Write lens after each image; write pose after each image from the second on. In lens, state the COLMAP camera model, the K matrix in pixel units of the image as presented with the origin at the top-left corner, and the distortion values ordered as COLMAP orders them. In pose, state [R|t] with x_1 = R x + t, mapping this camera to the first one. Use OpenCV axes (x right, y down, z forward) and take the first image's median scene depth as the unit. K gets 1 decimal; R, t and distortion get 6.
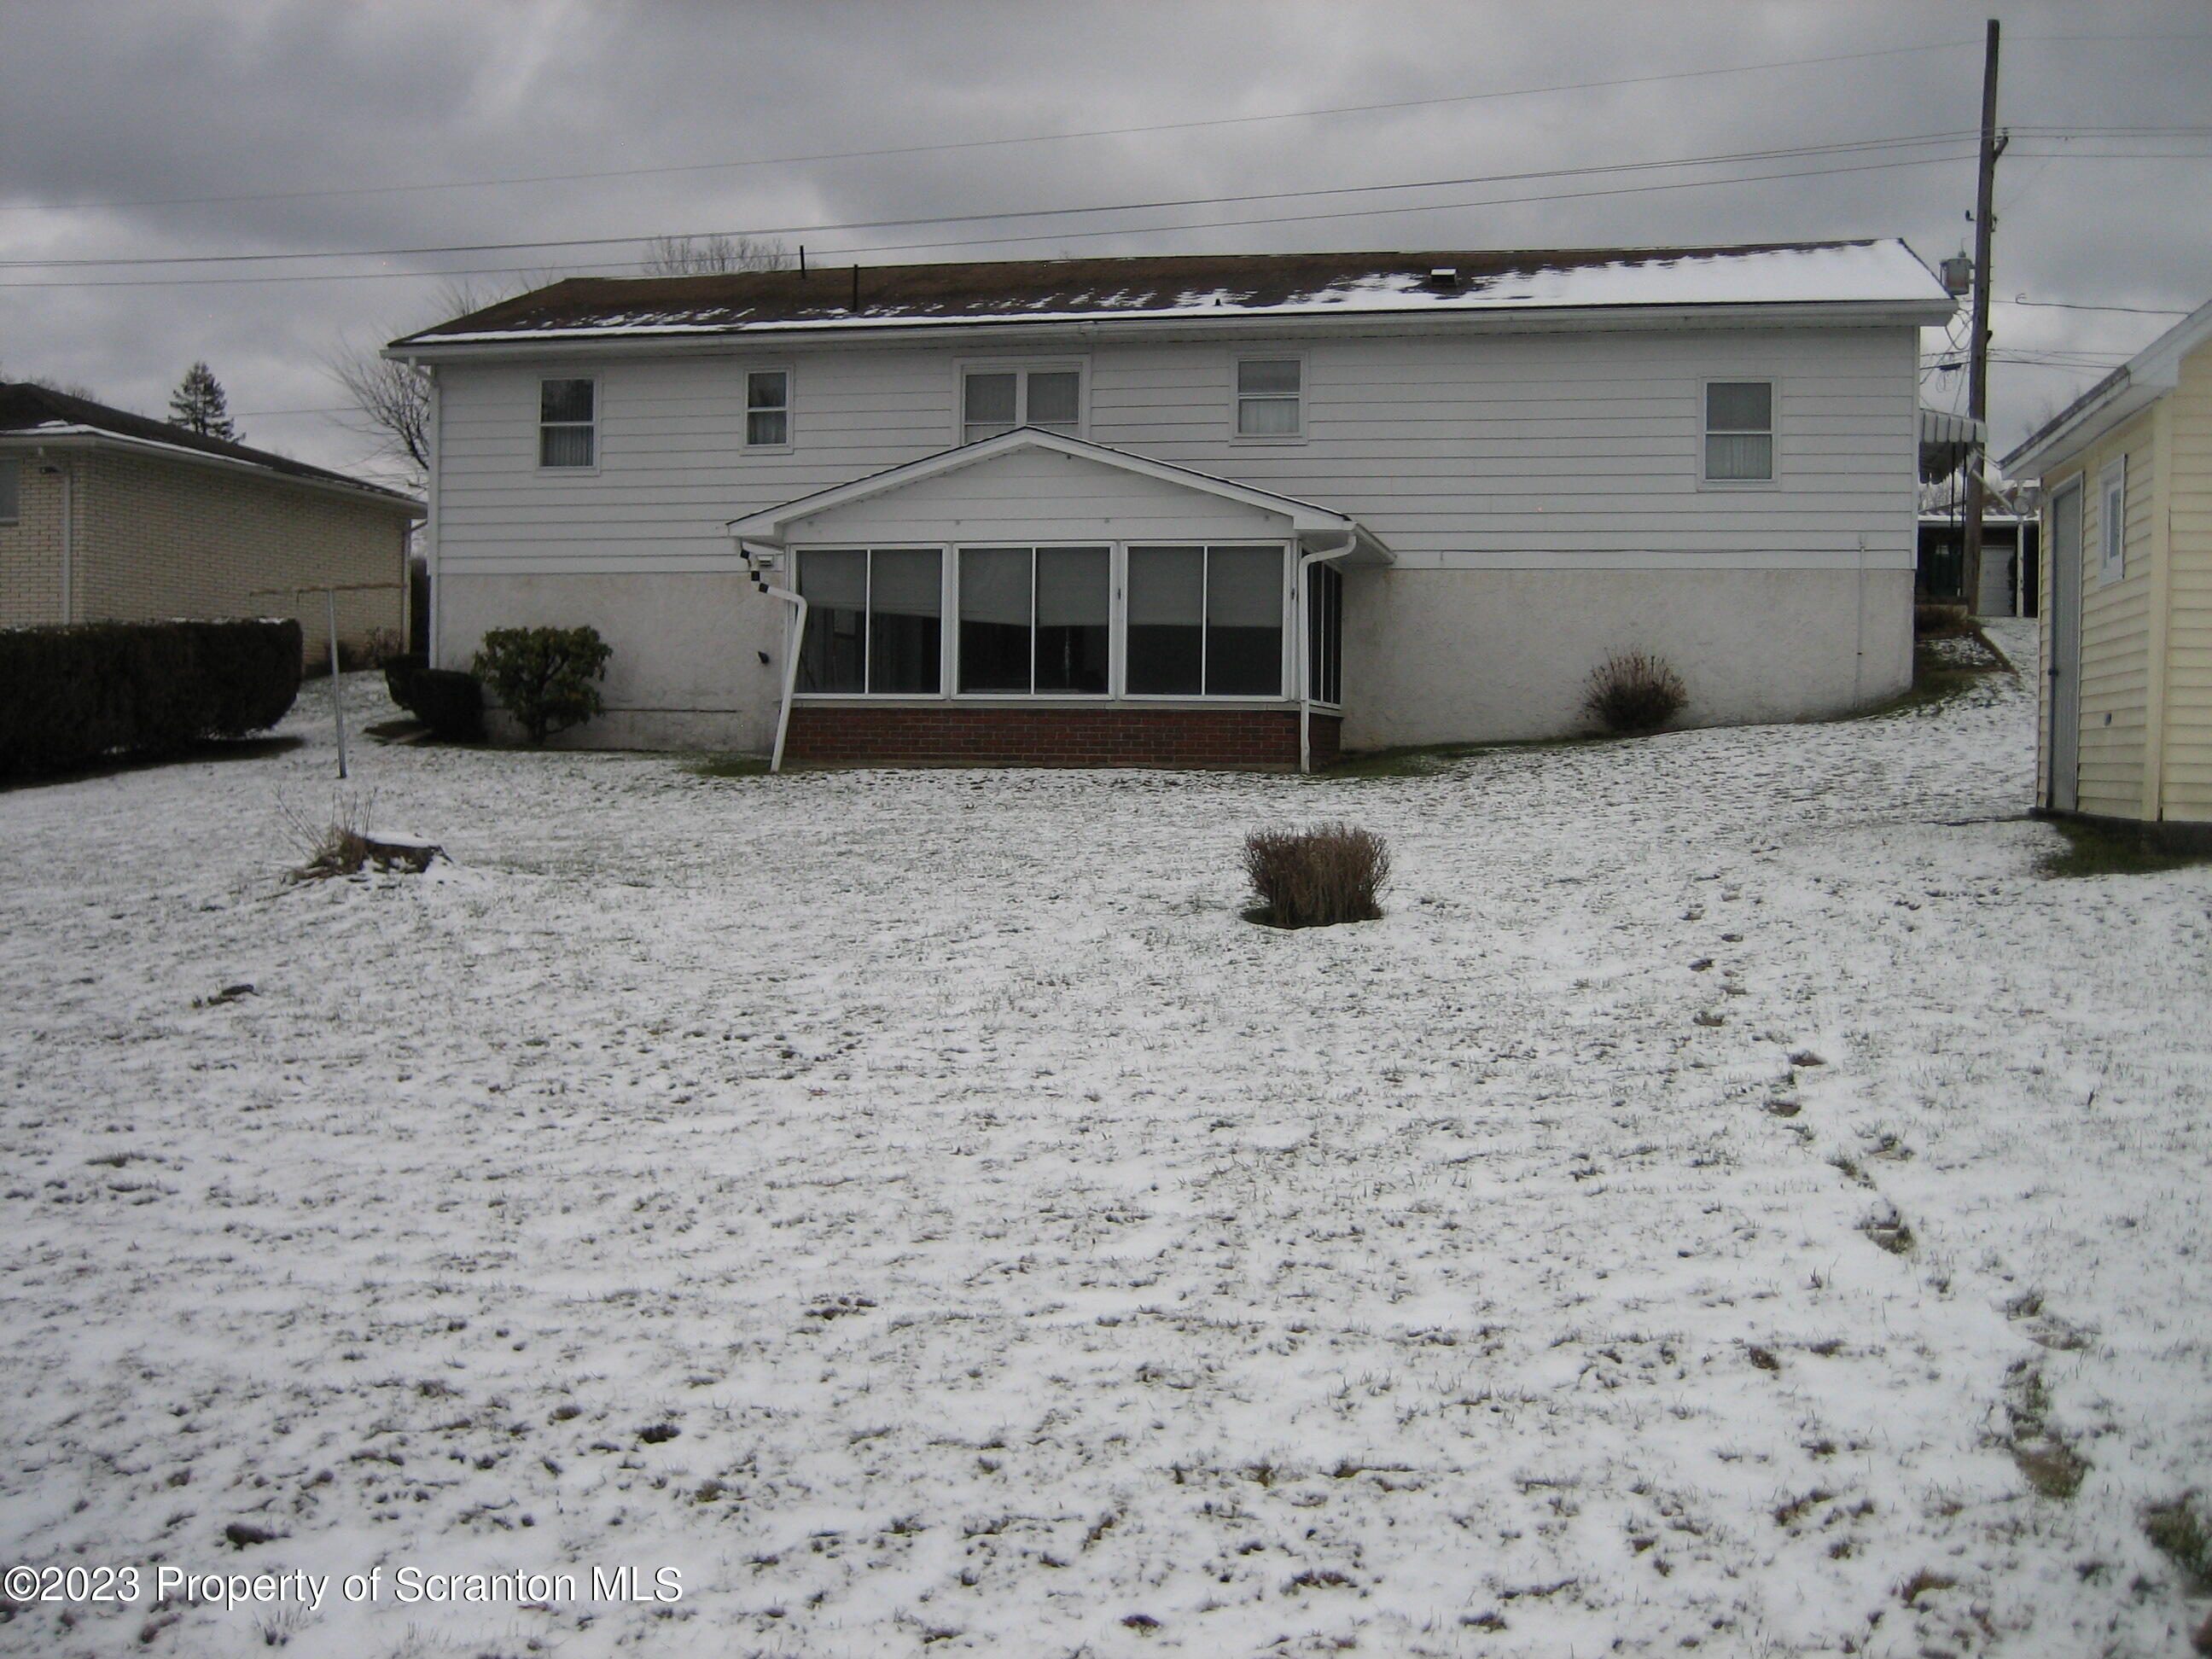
lens RADIAL K [[2334.4, 0, 1109.0], [0, 2334.4, 832.7], [0, 0, 1]] dist [-0.086855, 0.000000]
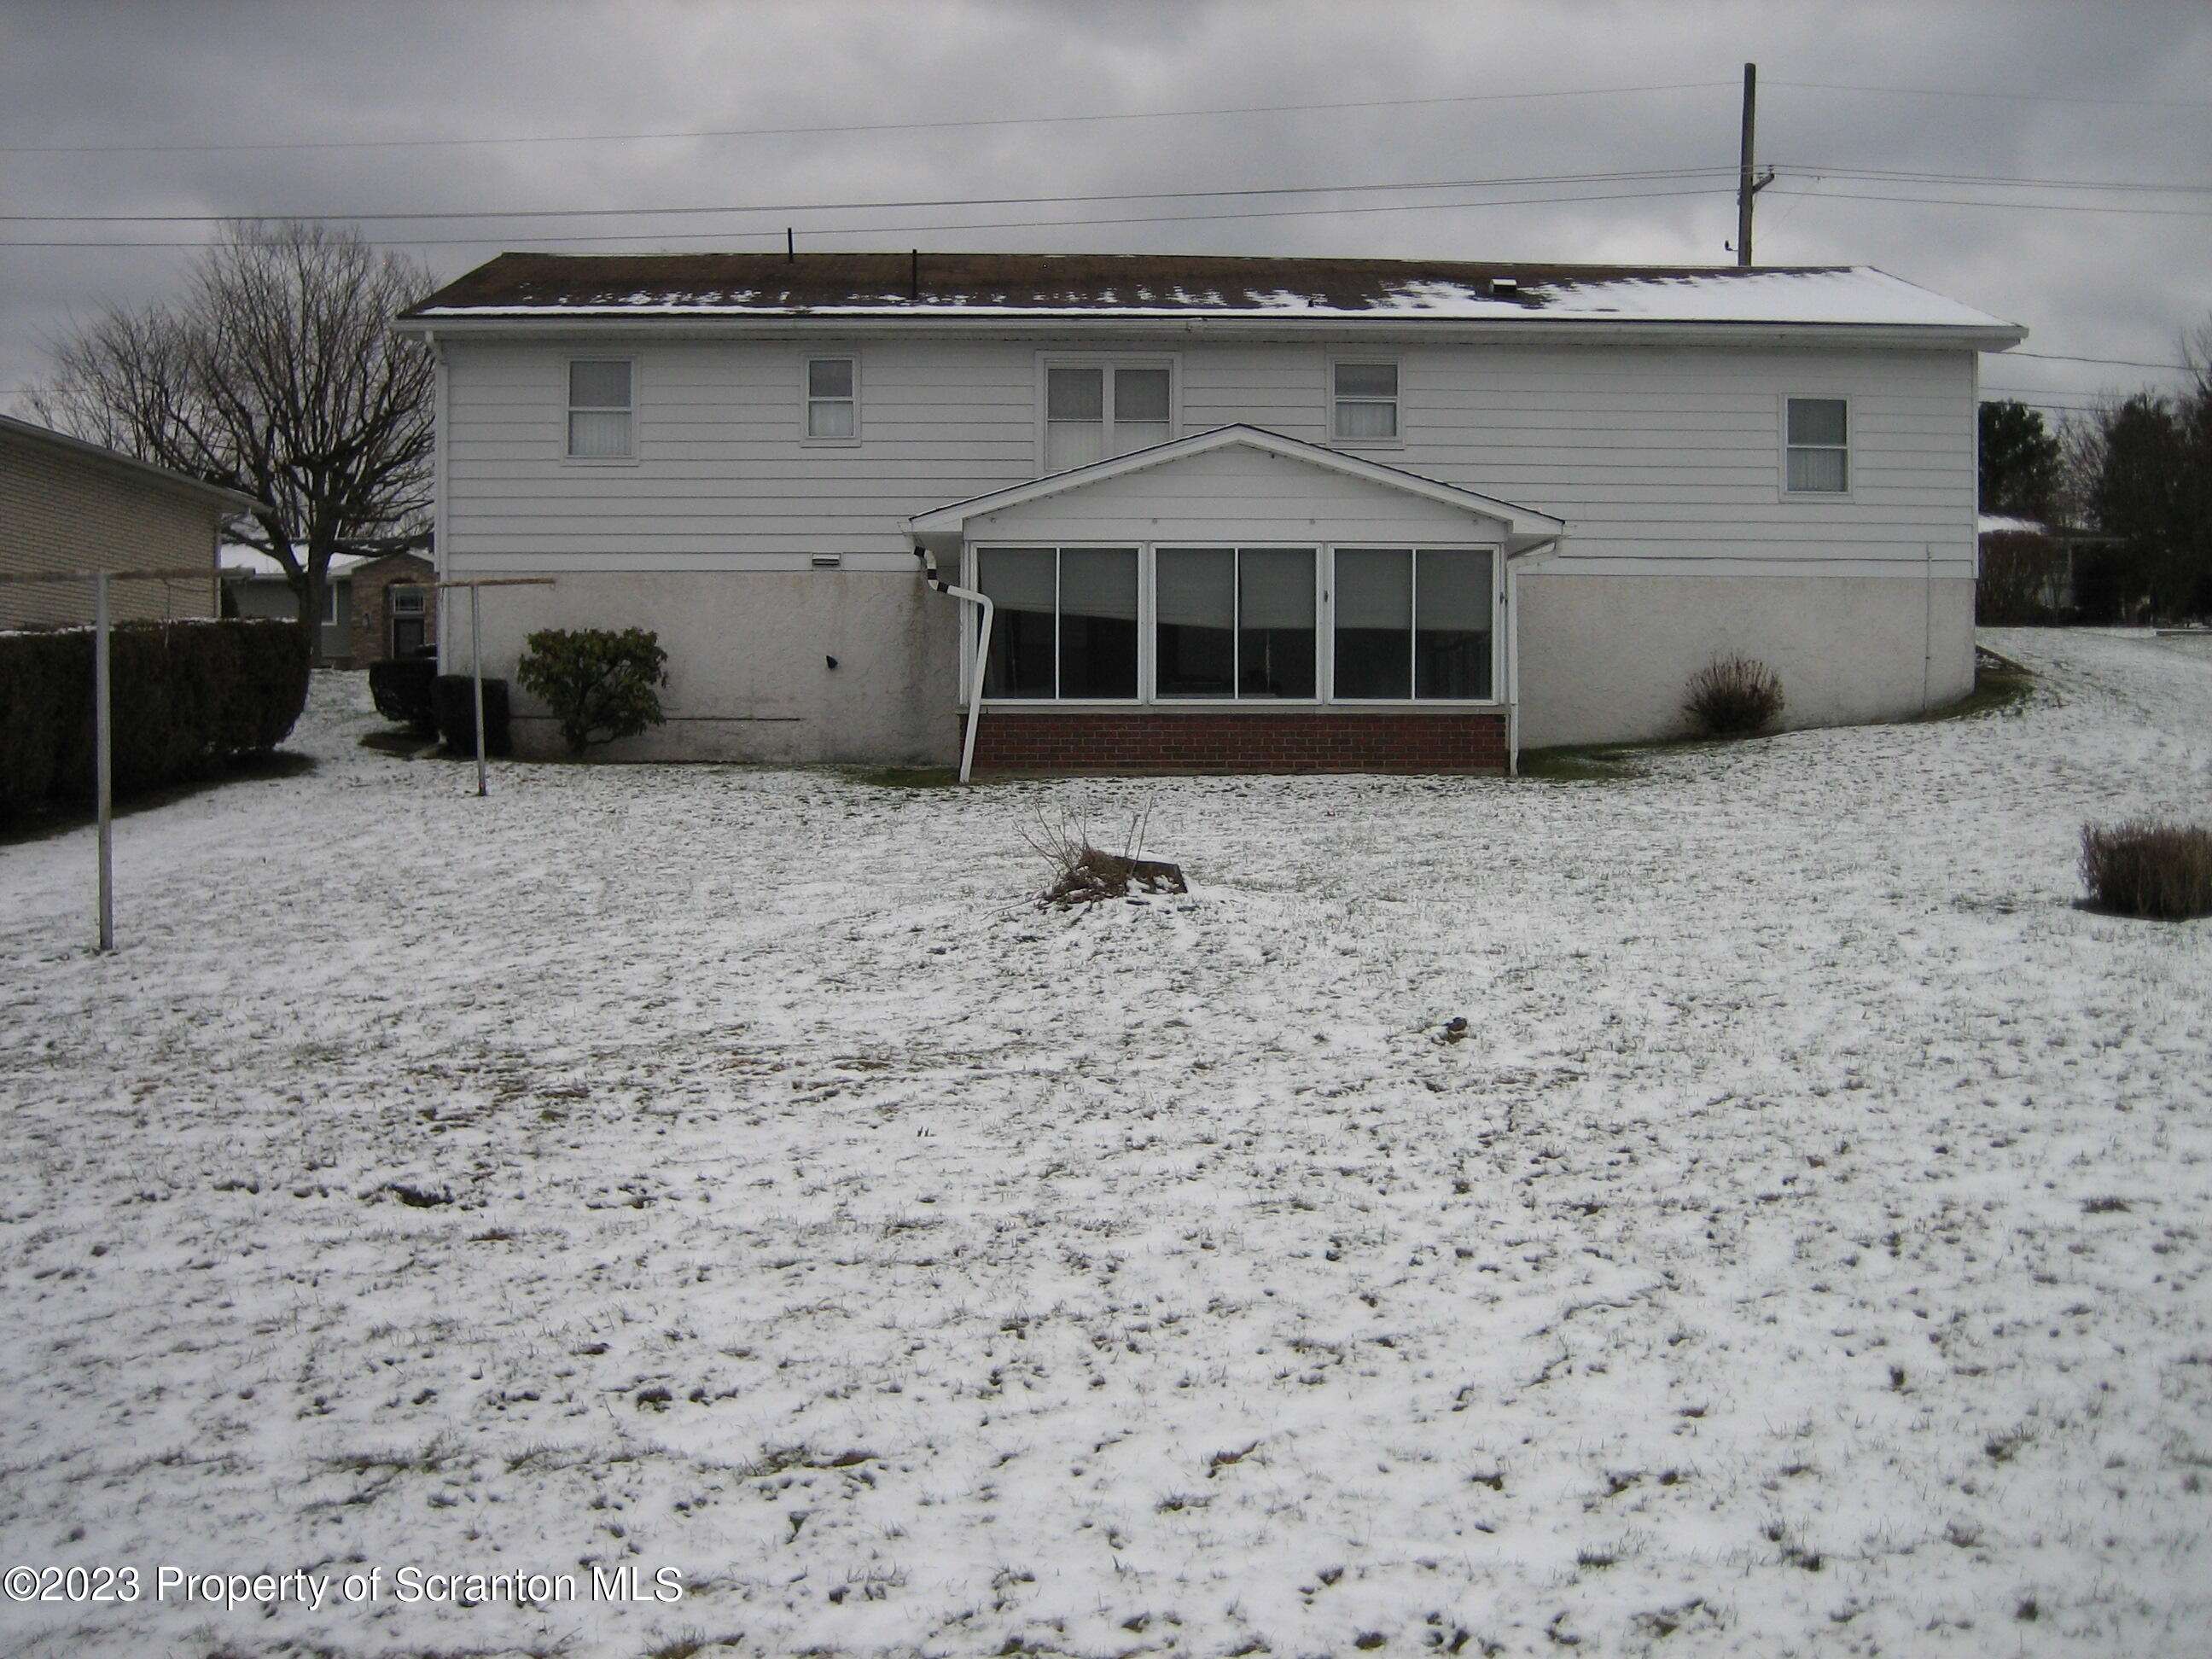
lens RADIAL K [[2334.4, 0, 1106.3], [0, 2334.4, 824.5], [0, 0, 1]] dist [-0.086855, 0.000000]
pose [[0.969335, -0.017649, 0.245109, -0.296106], [0.019404, 0.999800, -0.004744, -0.003212], [-0.244976, 0.009354, 0.969484, 0.065245]]
